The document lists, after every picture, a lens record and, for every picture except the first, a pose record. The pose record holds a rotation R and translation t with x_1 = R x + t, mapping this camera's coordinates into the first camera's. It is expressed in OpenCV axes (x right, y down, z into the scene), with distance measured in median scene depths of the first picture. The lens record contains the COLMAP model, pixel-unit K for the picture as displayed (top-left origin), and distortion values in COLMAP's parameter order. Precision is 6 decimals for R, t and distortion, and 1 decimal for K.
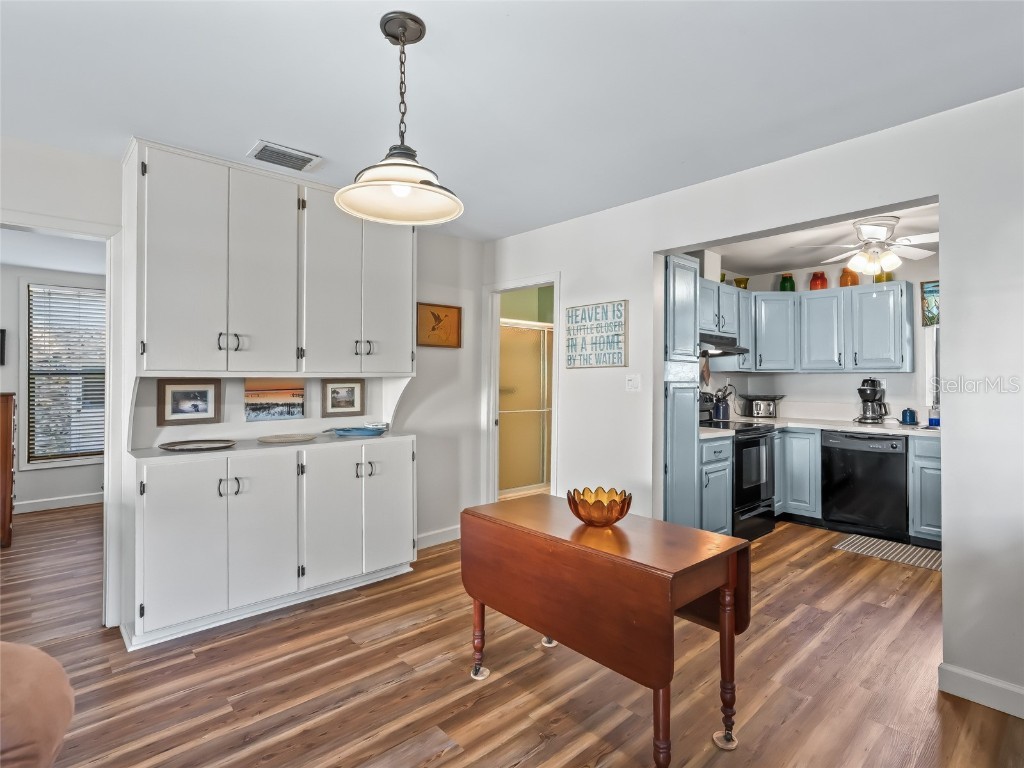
lens RADIAL K [[529.8, 0, 515.3], [0, 529.8, 374.3], [0, 0, 1]] dist [-0.025255, 0.007352]
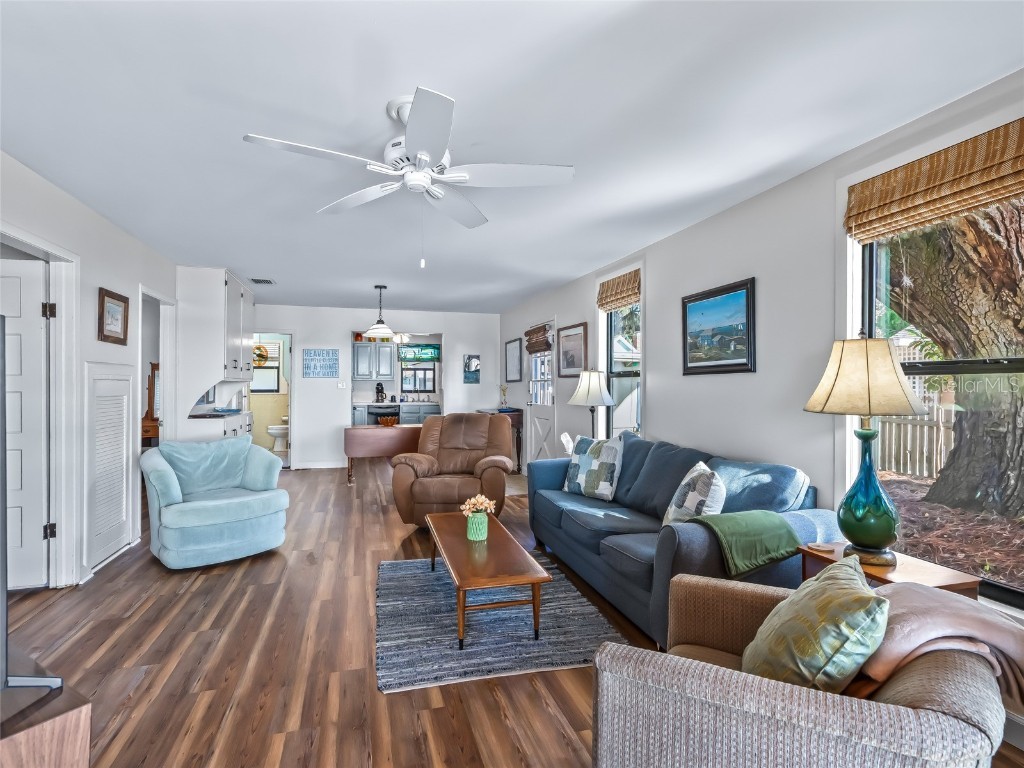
lens RADIAL K [[529.8, 0, 516.5], [0, 529.8, 384.0], [0, 0, 1]] dist [-0.025255, 0.007352]
pose [[0.418124, -0.002116, 0.908388, -1.194622], [-0.008887, 0.999940, 0.006420, -0.006432], [-0.908347, -0.010757, 0.418080, -0.524748]]
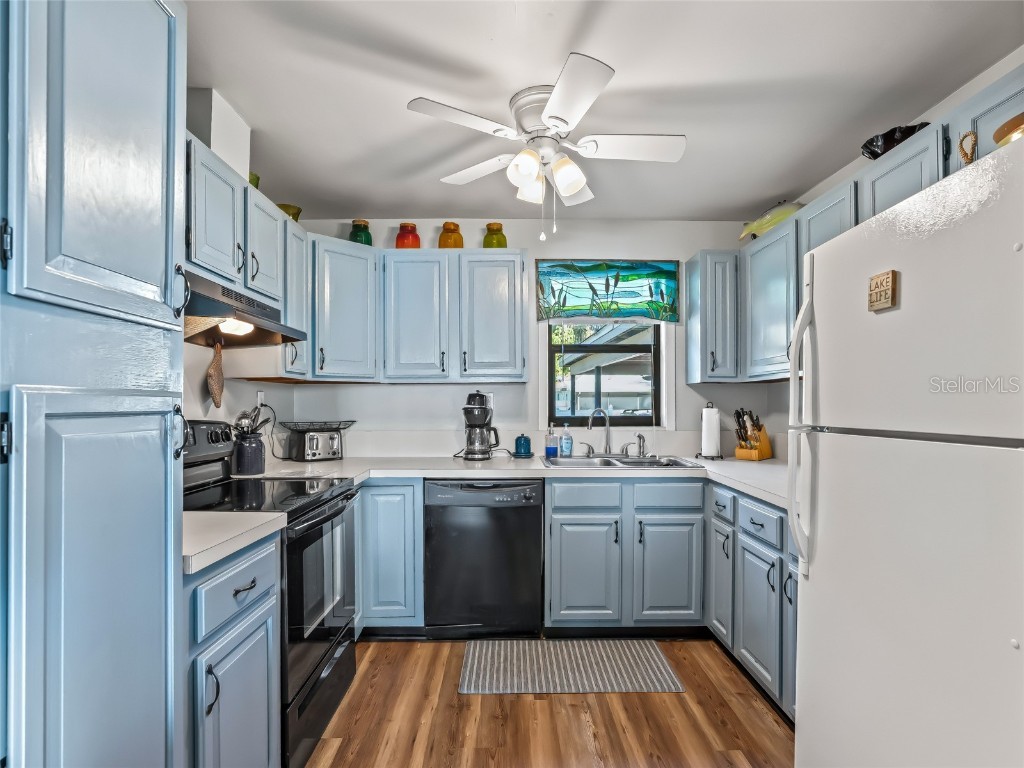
lens RADIAL K [[529.8, 0, 500.9], [0, 529.8, 397.5], [0, 0, 1]] dist [-0.025255, 0.007352]
pose [[0.674680, 0.000443, 0.738110, 0.196277], [0.001274, 0.999998, -0.001765, 0.015503], [-0.738109, 0.002131, 0.674678, 0.520747]]
